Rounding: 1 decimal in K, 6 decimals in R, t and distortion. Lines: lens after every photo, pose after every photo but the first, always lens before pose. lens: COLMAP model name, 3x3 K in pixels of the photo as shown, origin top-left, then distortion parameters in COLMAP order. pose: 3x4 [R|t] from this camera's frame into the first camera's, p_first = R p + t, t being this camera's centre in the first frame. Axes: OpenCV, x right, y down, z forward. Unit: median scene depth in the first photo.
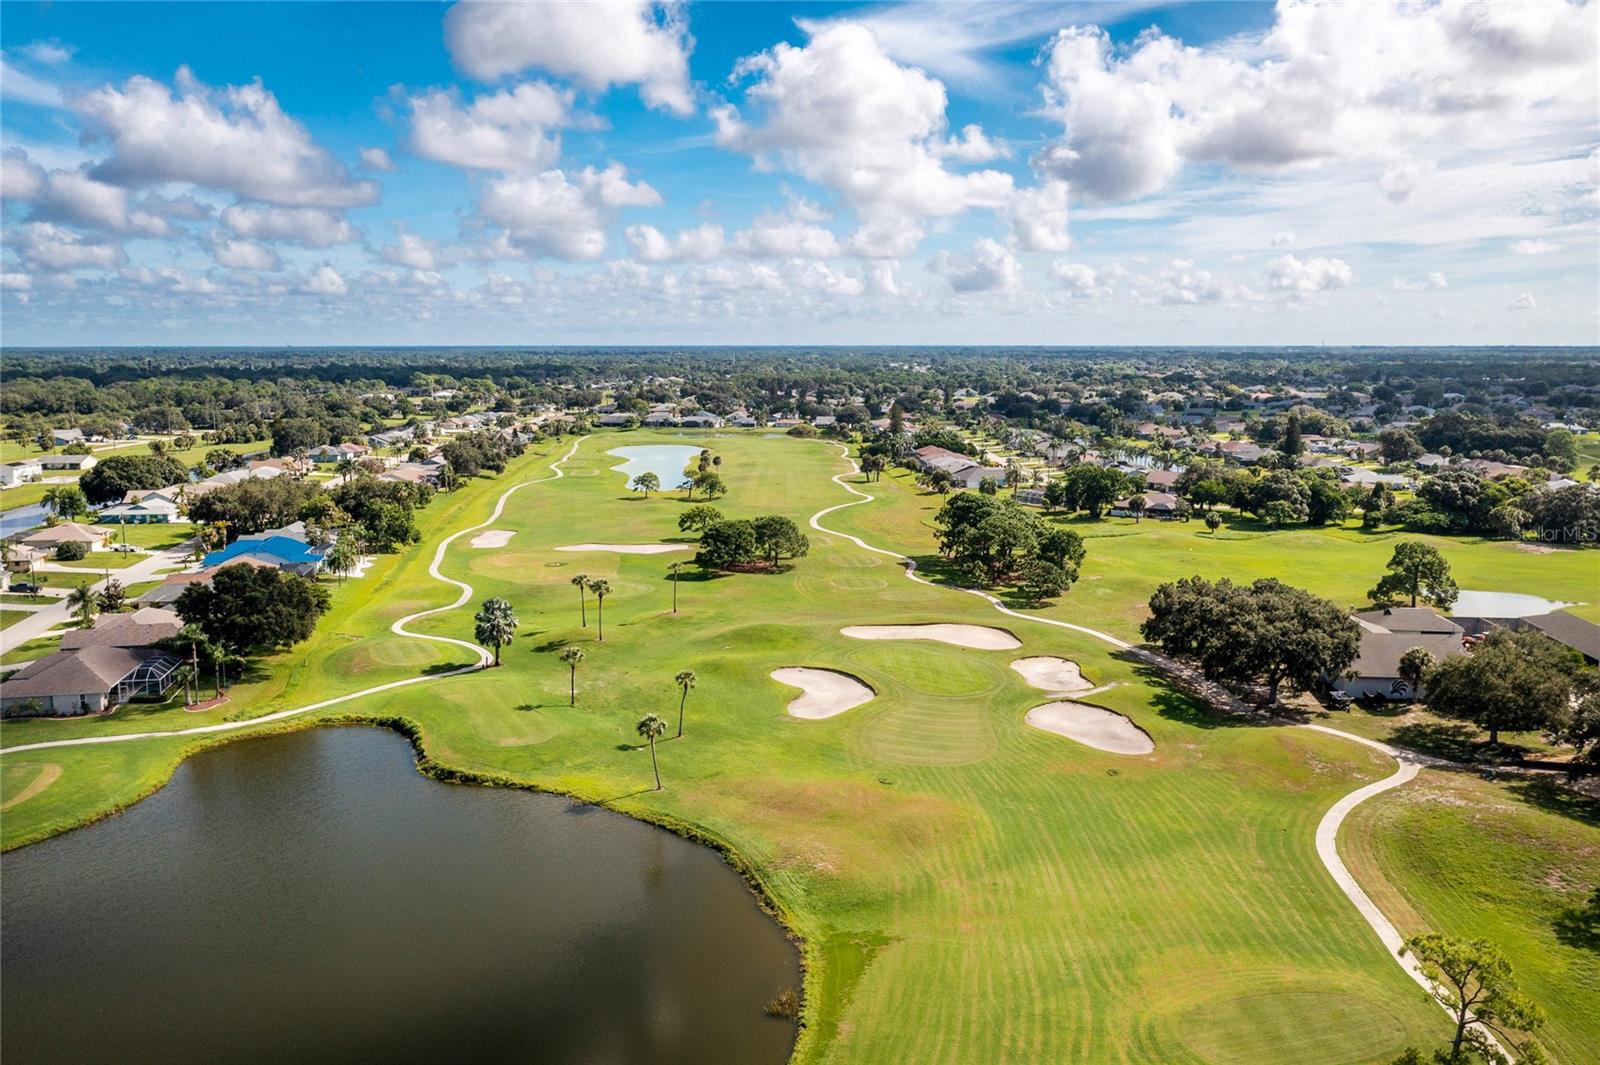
lens RADIAL K [[1243.6, 0, 846.9], [0, 1243.6, 533.9], [0, 0, 1]] dist [0.007435, -0.000864]
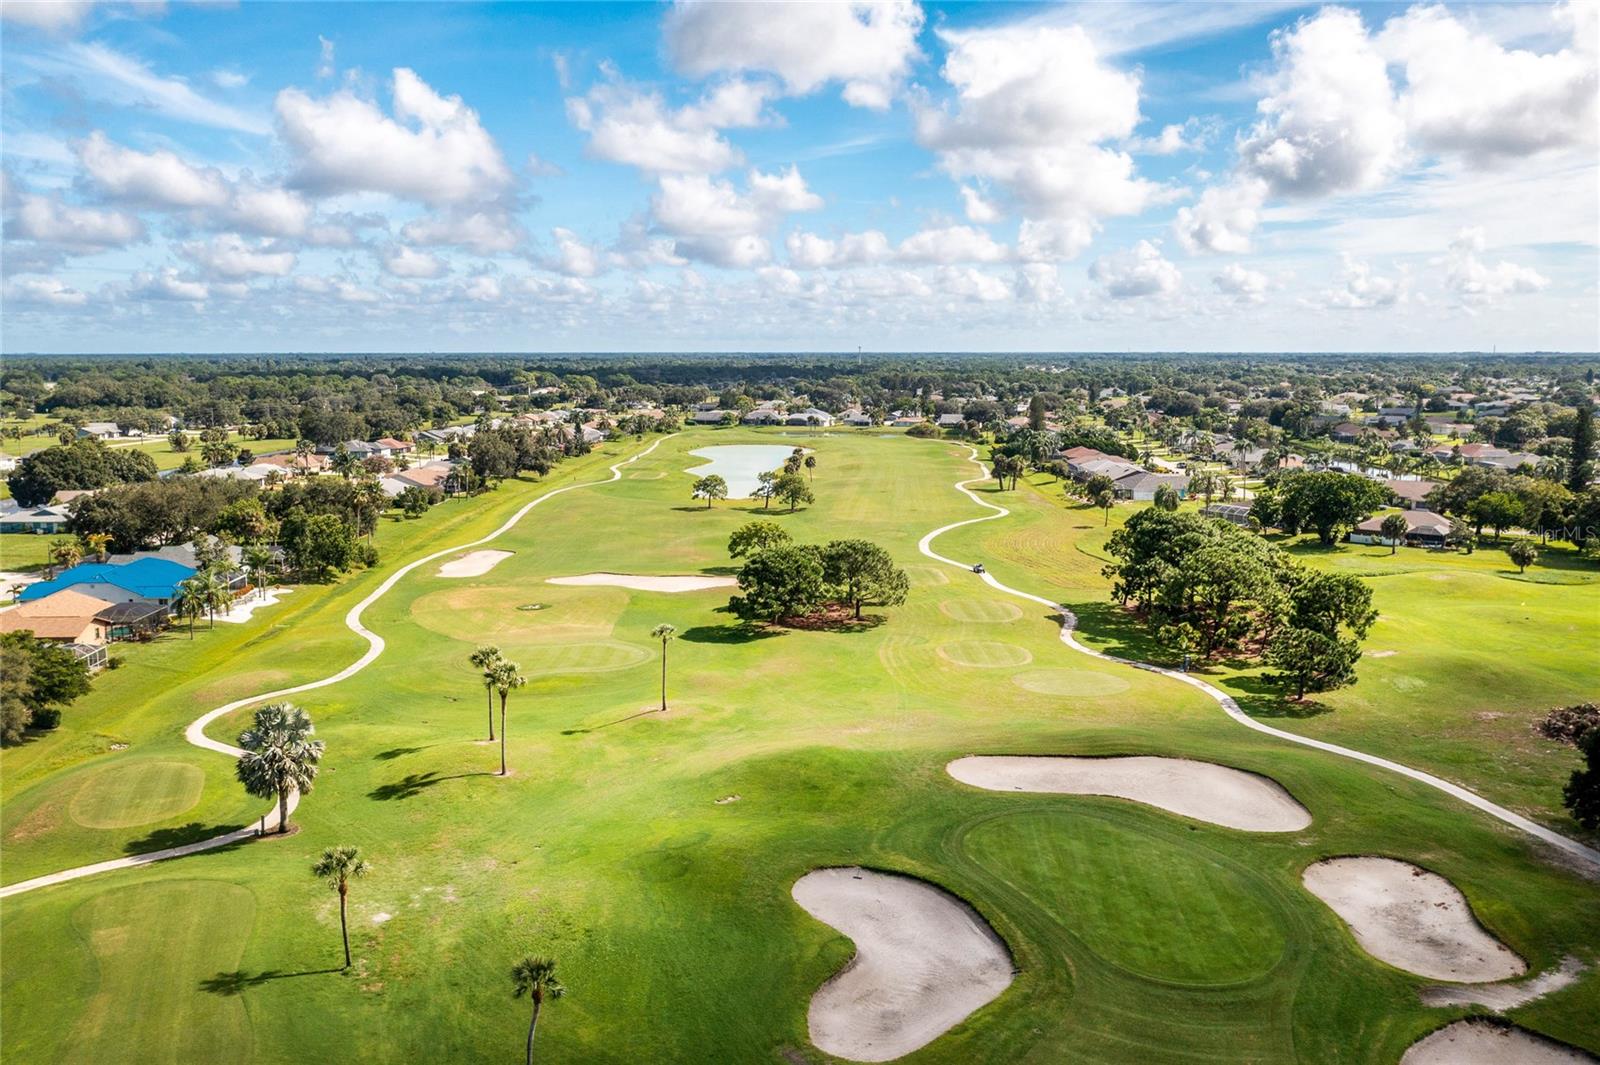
lens RADIAL K [[1243.6, 0, 846.9], [0, 1243.6, 533.9], [0, 0, 1]] dist [0.007435, -0.000864]
pose [[0.994379, 0.014953, -0.104816, 0.003121], [-0.015677, 0.999859, -0.006092, -0.008853], [0.104710, 0.007701, 0.994473, 0.225875]]
